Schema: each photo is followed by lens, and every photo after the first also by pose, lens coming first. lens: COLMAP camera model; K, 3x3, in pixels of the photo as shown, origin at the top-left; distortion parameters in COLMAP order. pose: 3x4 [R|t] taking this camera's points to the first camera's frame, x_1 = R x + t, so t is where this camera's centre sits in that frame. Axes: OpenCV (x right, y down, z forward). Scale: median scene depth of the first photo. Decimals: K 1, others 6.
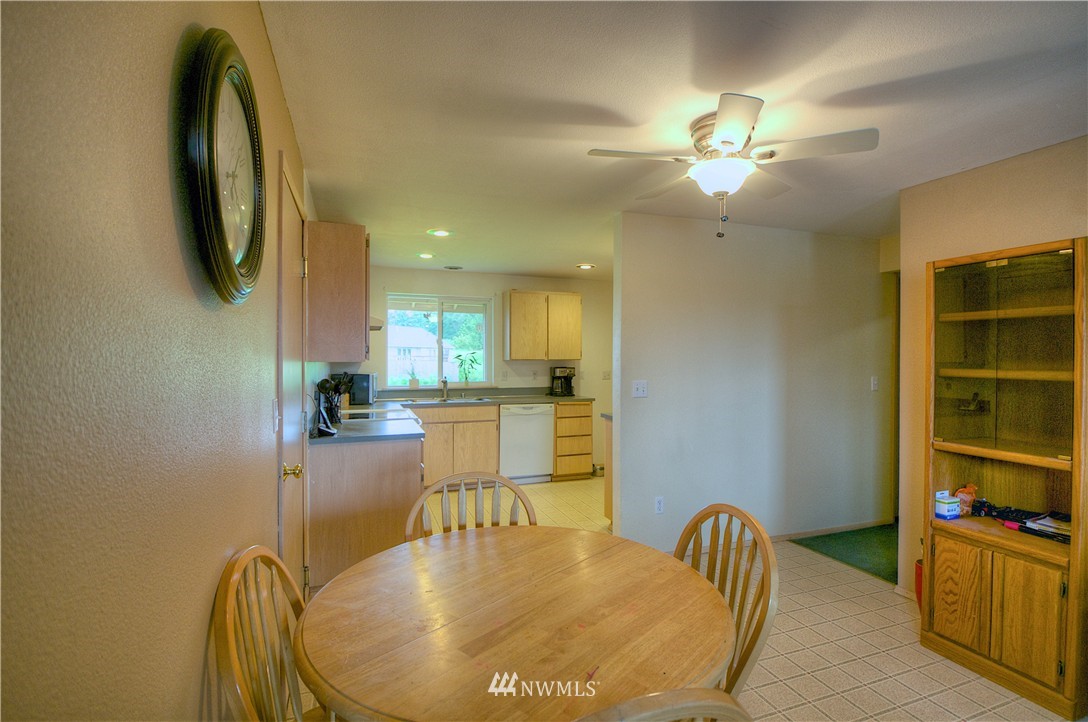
lens RADIAL K [[518.7, 0, 544.0], [0, 518.7, 361.0], [0, 0, 1]] dist [0.016310, -0.031013]
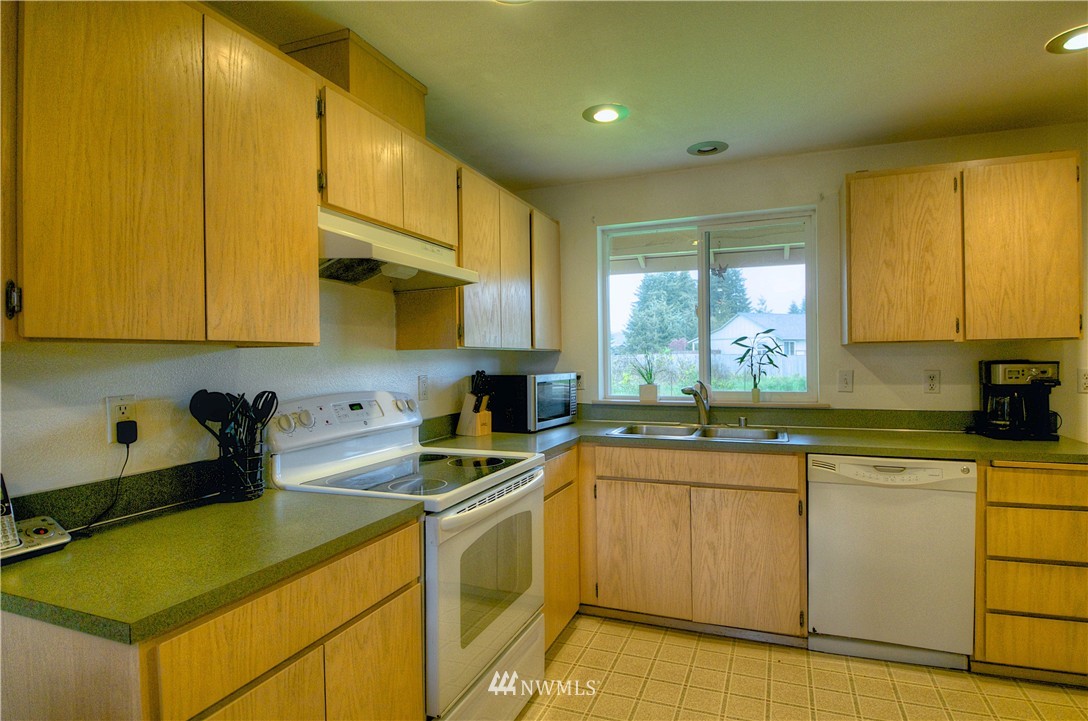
lens RADIAL K [[575.5, 0, 544.0], [0, 575.5, 360.5], [0, 0, 1]] dist [-0.028071, -0.000489]
pose [[0.751646, -0.005104, -0.659548, 0.049638], [0.007489, 0.999972, 0.000796, 0.009277], [0.659525, -0.005537, 0.751662, 0.489330]]
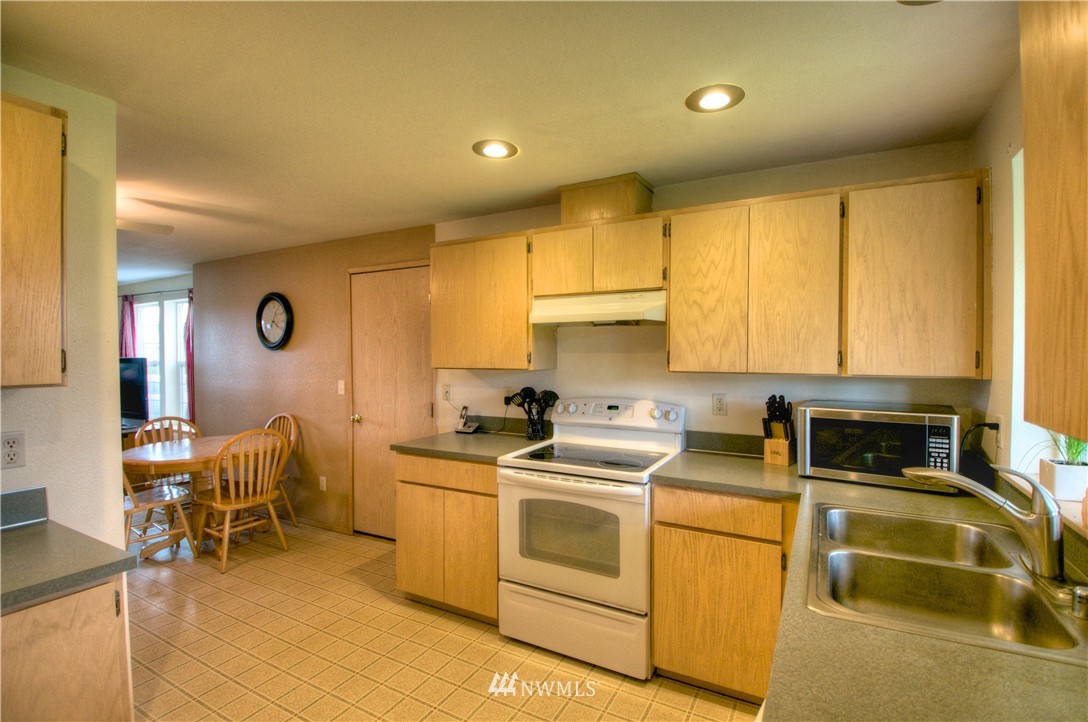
lens RADIAL K [[495.2, 0, 544.0], [0, 495.2, 361.0], [0, 0, 1]] dist [0.021271, -0.029915]
pose [[-0.746124, 0.023757, -0.665383, 0.089347], [0.003928, 0.999503, 0.031281, -0.023314], [0.665795, 0.020726, -0.745846, 1.007919]]
